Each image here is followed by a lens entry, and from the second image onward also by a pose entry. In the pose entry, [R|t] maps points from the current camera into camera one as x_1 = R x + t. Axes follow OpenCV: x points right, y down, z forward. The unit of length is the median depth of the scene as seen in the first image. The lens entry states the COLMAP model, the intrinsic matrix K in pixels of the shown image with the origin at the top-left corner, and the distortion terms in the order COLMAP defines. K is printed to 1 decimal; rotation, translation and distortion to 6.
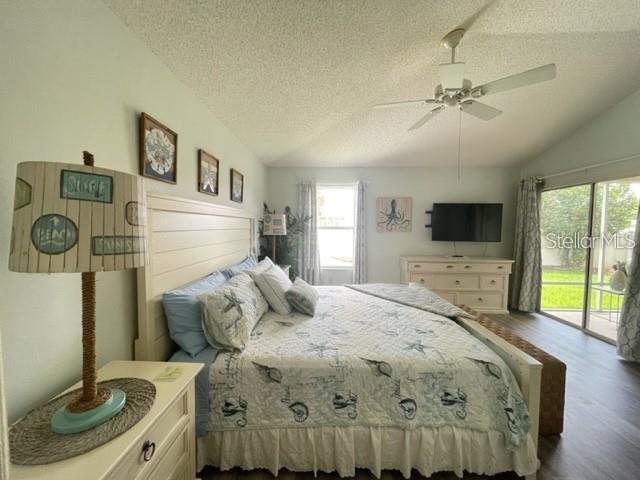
lens RADIAL K [[258.6, 0, 318.0], [0, 258.6, 240.3], [0, 0, 1]] dist [-0.002257, 0.000674]
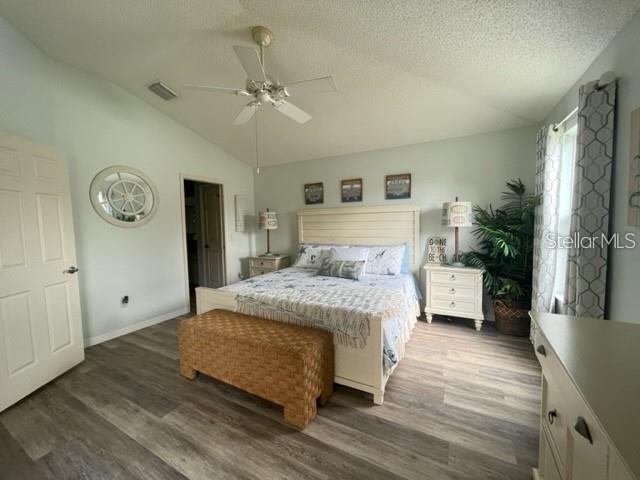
lens RADIAL K [[258.6, 0, 320.0], [0, 258.6, 241.2], [0, 0, 1]] dist [-0.002257, 0.000674]
pose [[-0.443686, 0.068339, -0.893573, 1.388188], [-0.030204, 0.995382, 0.091122, -0.065875], [0.895673, 0.067420, -0.439572, 1.719952]]
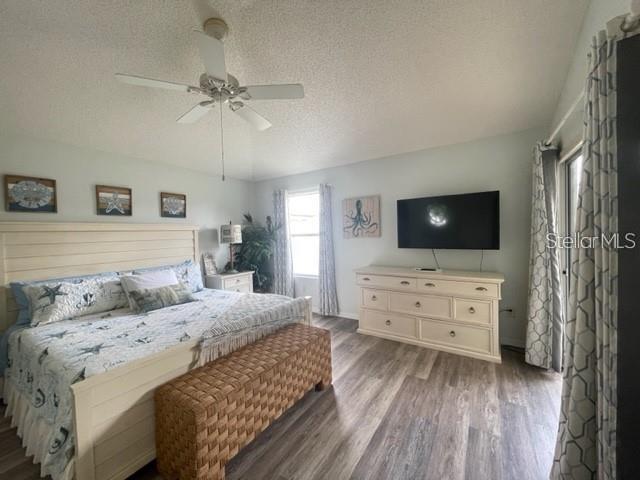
lens RADIAL K [[258.6, 0, 316.6], [0, 258.6, 239.7], [0, 0, 1]] dist [-0.002257, 0.000674]
pose [[0.856042, -0.018332, -0.516581, 1.282323], [0.005155, 0.999624, -0.026931, -0.007509], [0.516880, 0.020391, 0.855815, 0.408676]]
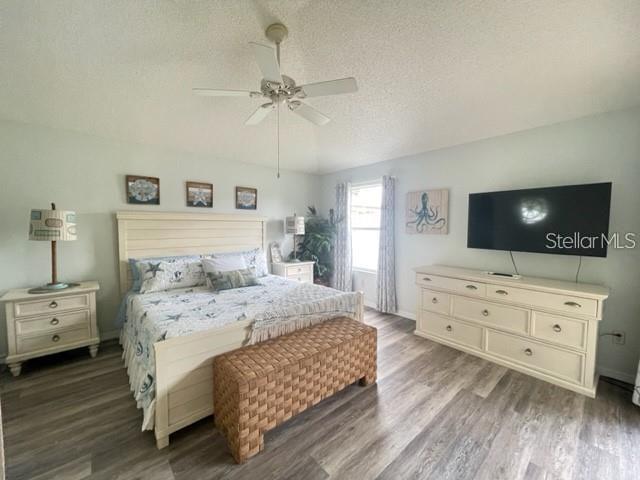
lens RADIAL K [[258.6, 0, 316.5], [0, 258.6, 239.8], [0, 0, 1]] dist [-0.002257, 0.000674]
pose [[0.683666, 0.037069, -0.728853, 1.355293], [-0.039909, 0.999114, 0.013379, -0.025719], [0.728703, 0.019941, 0.684540, 0.453259]]
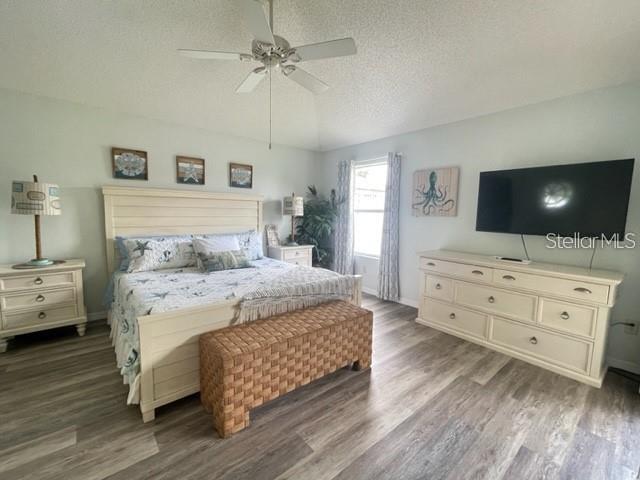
lens RADIAL K [[279.6, 0, 316.1], [0, 279.6, 239.9], [0, 0, 1]] dist [-0.005610, 0.002780]
pose [[0.669091, 0.082233, -0.738617, 1.398189], [-0.056030, 0.996612, 0.060201, 0.009597], [0.741065, 0.001105, 0.671432, 0.472355]]
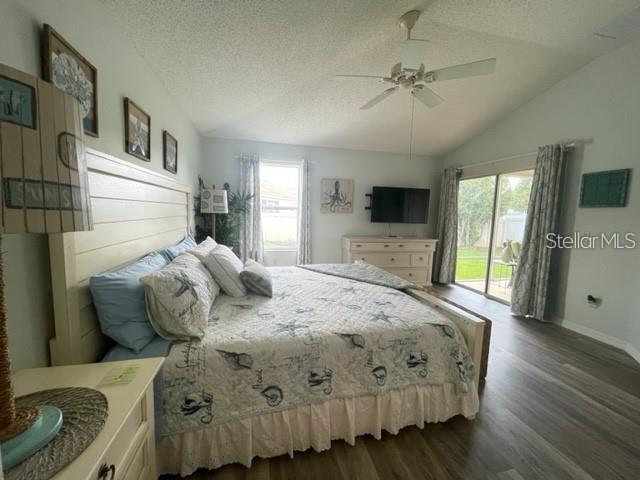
lens RADIAL K [[258.6, 0, 317.8], [0, 258.6, 240.2], [0, 0, 1]] dist [-0.002257, 0.000674]
pose [[0.965143, -0.009158, 0.261565, -0.099955], [-0.006229, 0.998301, 0.057939, 0.032301], [-0.261651, -0.057548, 0.963445, 0.061146]]
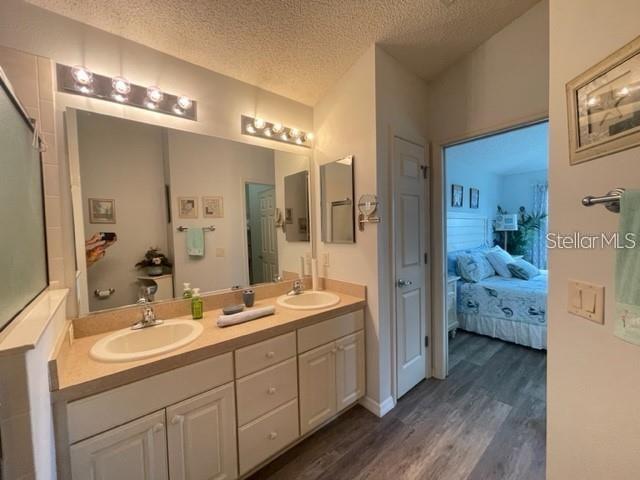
lens RADIAL K [[258.6, 0, 320.8], [0, 258.6, 241.7], [0, 0, 1]] dist [-0.002257, 0.000674]
pose [[0.671509, 0.007263, -0.740961, 0.289816], [-0.009086, 0.999957, 0.001567, 0.071543], [0.740941, 0.005680, 0.671546, -0.959106]]
